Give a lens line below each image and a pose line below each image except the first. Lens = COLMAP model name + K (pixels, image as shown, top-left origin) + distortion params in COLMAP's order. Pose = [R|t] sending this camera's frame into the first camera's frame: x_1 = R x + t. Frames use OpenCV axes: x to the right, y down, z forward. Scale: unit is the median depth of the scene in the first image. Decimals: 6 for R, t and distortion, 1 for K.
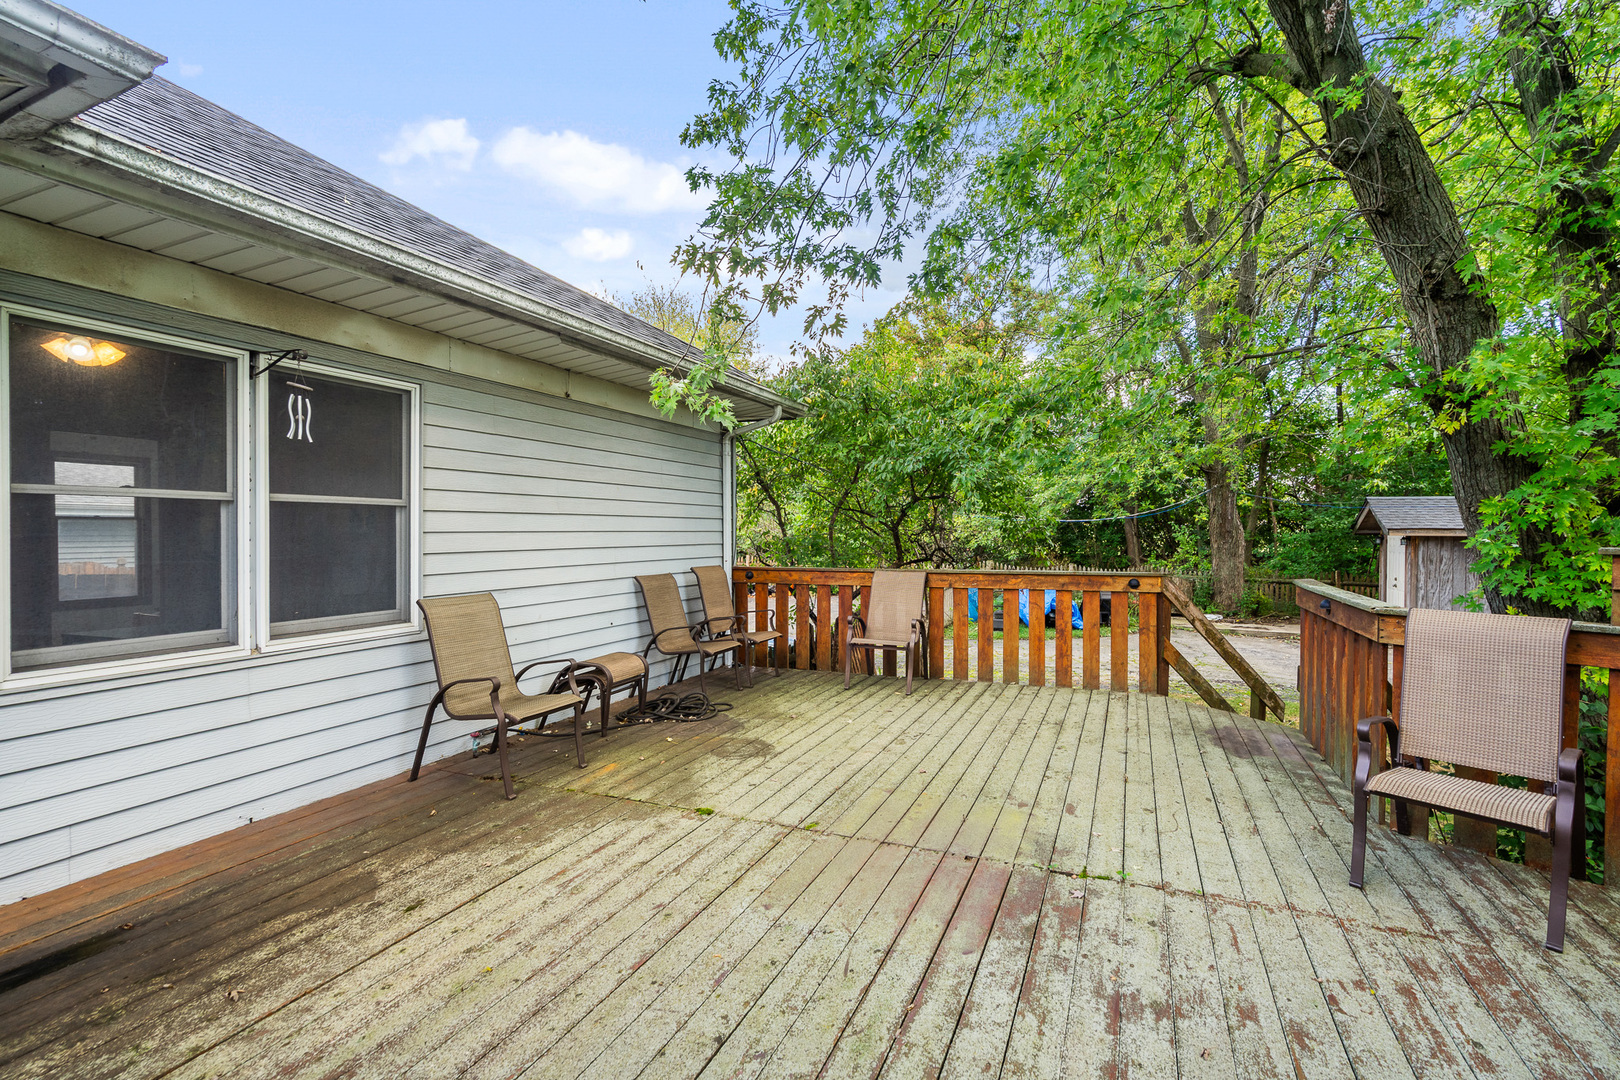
lens RADIAL K [[759.9, 0, 822.1], [0, 759.9, 532.5], [0, 0, 1]] dist [-0.002743, 0.000967]
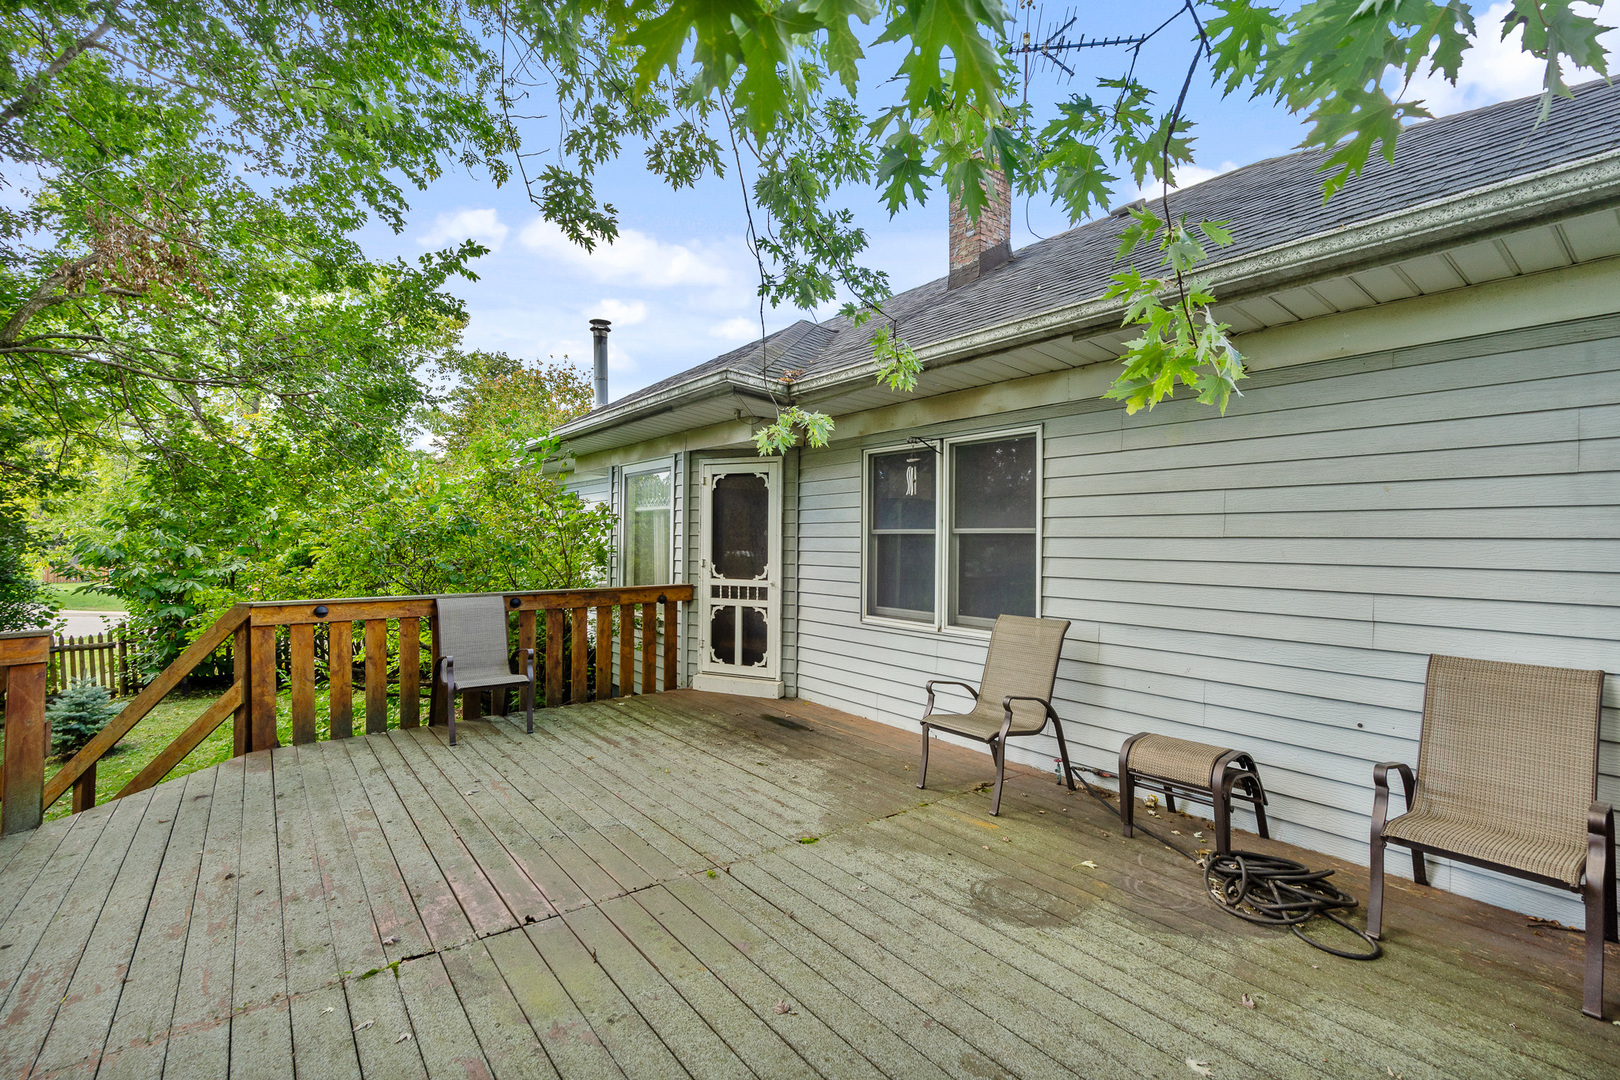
lens RADIAL K [[759.9, 0, 822.1], [0, 759.9, 532.5], [0, 0, 1]] dist [-0.002743, 0.000967]
pose [[-0.510767, -0.017102, -0.859549, 0.689878], [-0.015324, 0.999824, -0.010786, -0.021995], [0.859583, 0.007663, -0.510939, 1.517154]]
